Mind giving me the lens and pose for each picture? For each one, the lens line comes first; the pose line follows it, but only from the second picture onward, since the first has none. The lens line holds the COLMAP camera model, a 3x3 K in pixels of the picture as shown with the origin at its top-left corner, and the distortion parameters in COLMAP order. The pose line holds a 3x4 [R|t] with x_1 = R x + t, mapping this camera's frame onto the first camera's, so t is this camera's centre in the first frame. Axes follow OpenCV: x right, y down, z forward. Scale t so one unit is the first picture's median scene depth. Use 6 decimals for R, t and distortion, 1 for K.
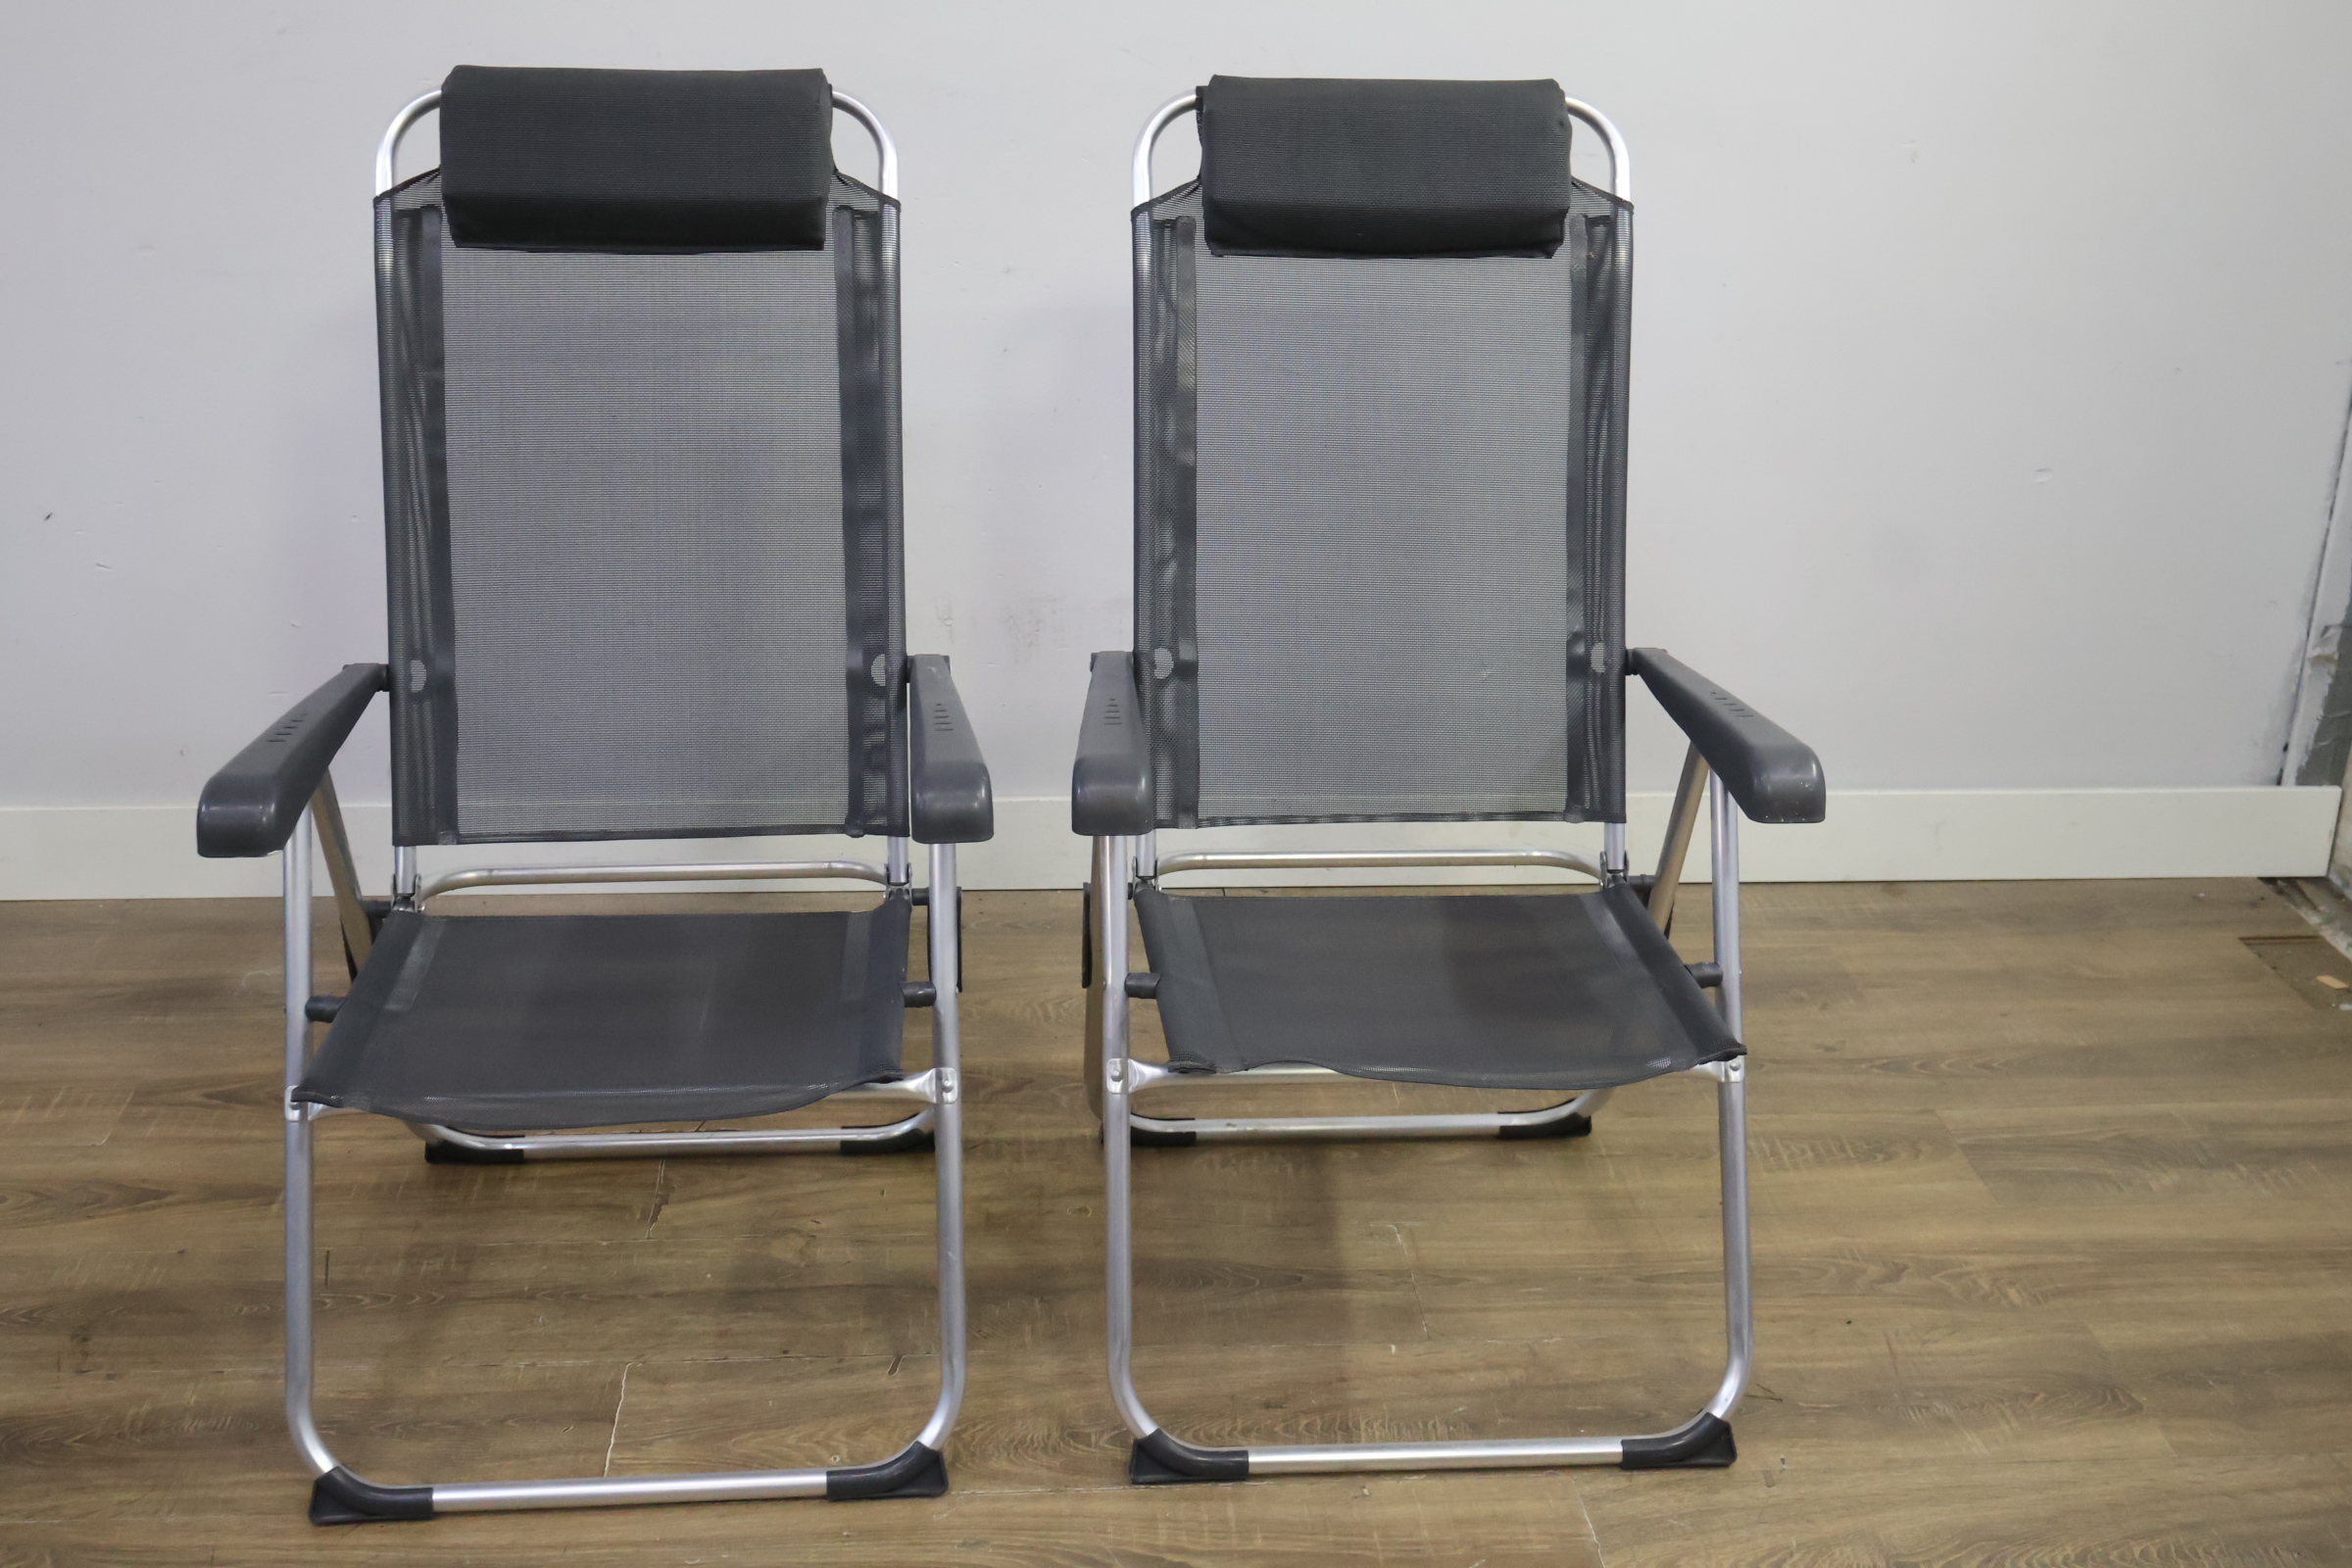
lens RADIAL K [[2631.2, 0, 1180.1], [0, 2631.2, 784.7], [0, 0, 1]] dist [-0.001585, 0.000000]
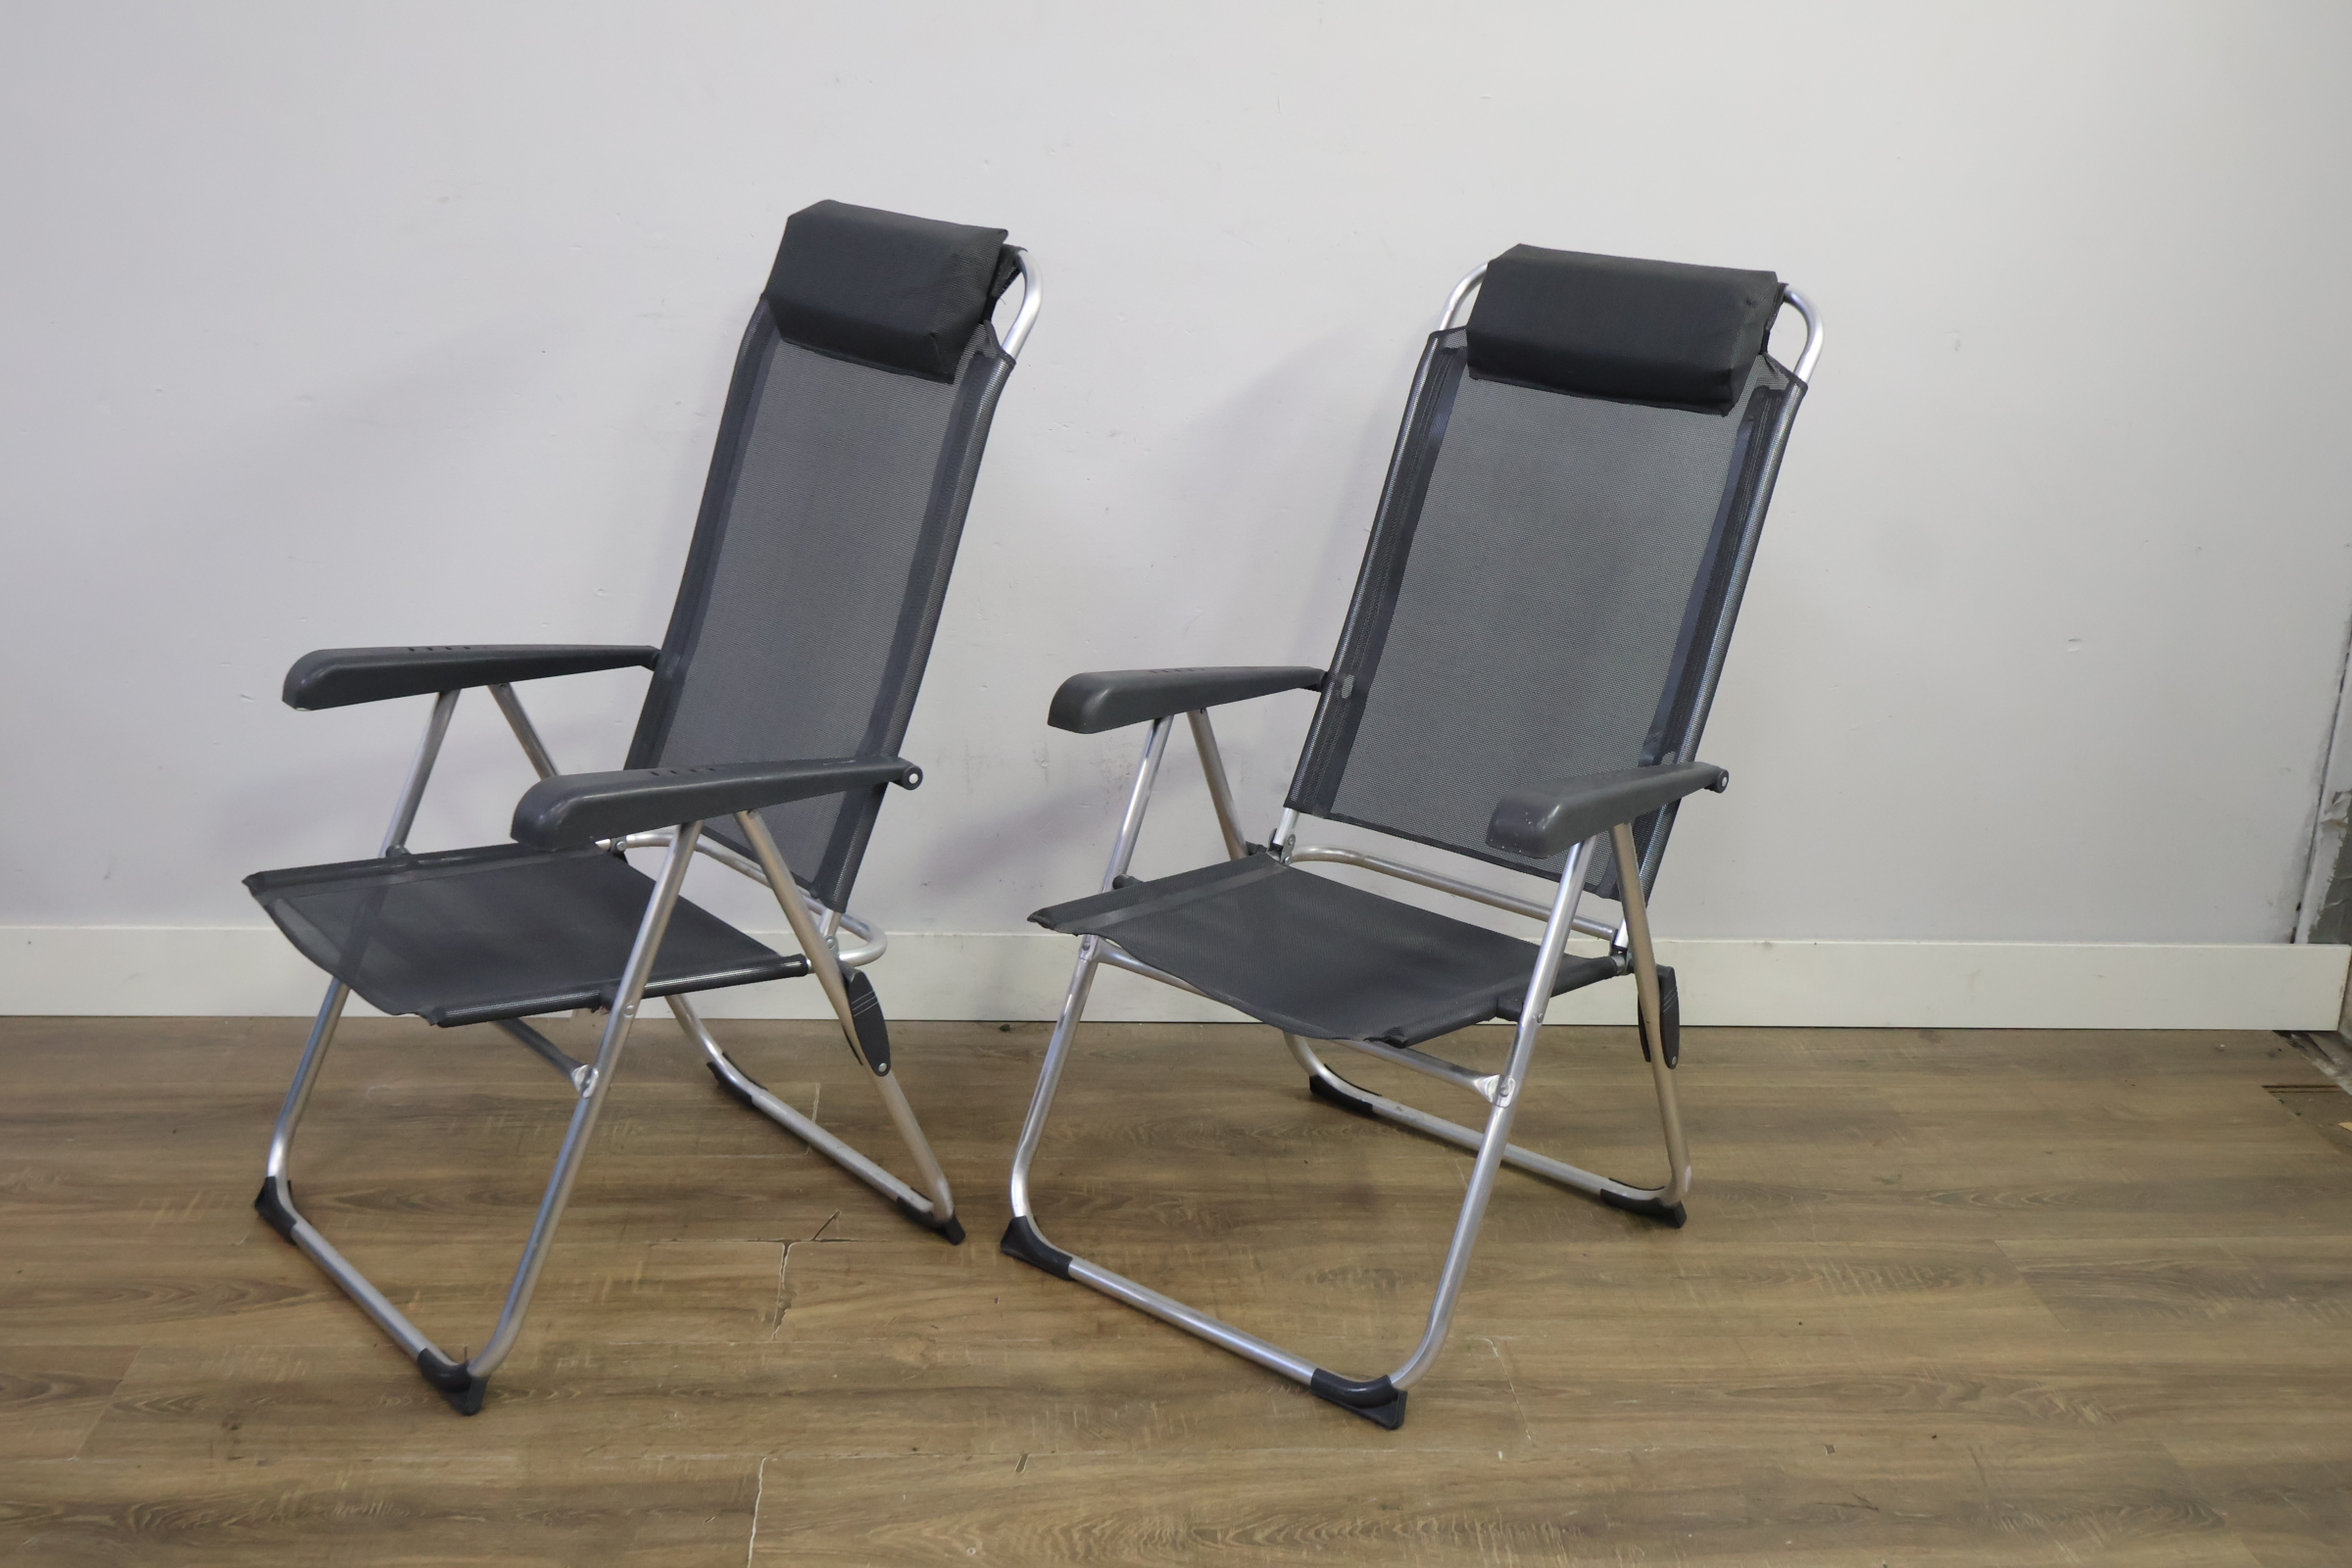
lens RADIAL K [[2487.9, 0, 1172.3], [0, 2487.9, 791.0], [0, 0, 1]] dist [-0.001409, 0.000000]
pose [[0.999783, 0.017355, 0.011505, -0.060970], [-0.016492, 0.997326, -0.071203, 0.024041], [-0.012710, 0.070997, 0.997396, 0.004915]]
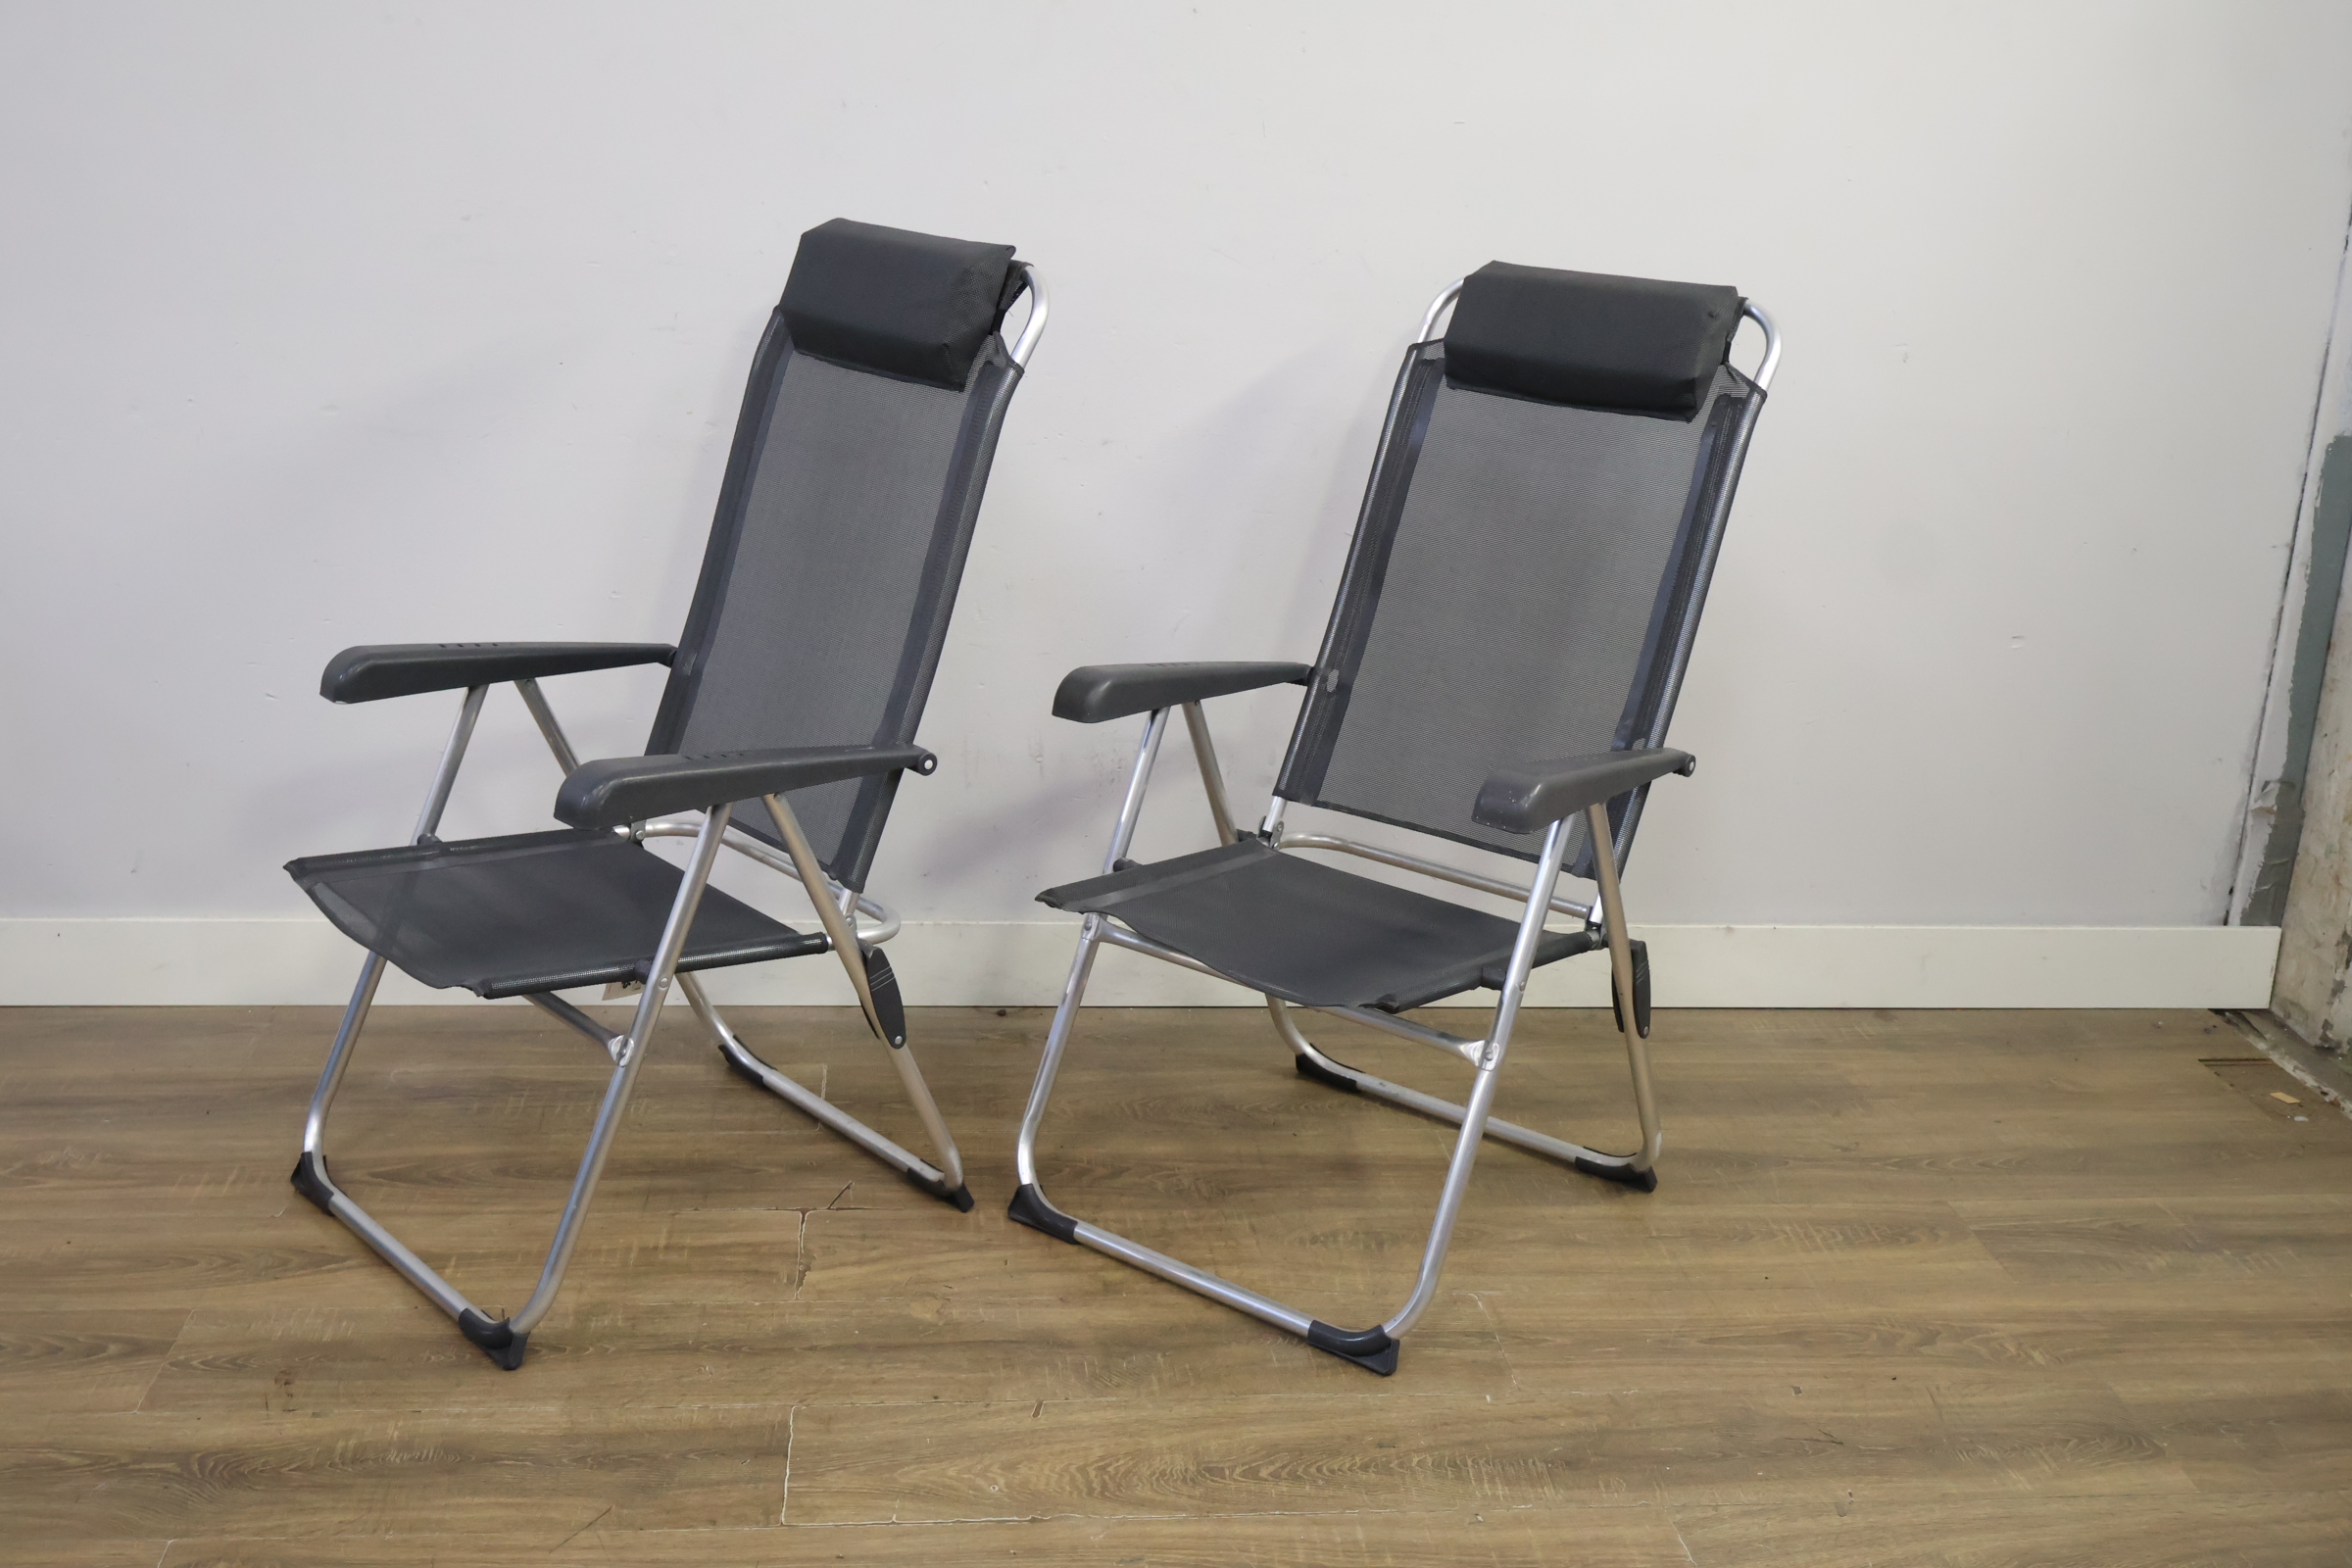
lens RADIAL K [[2487.9, 0, 1177.0], [0, 2487.9, 788.1], [0, 0, 1]] dist [-0.001409, 0.000000]
pose [[0.999336, 0.012914, 0.034074, -0.083480], [-0.010077, 0.996569, -0.082153, 0.044670], [-0.035018, 0.081755, 0.996037, -0.049733]]
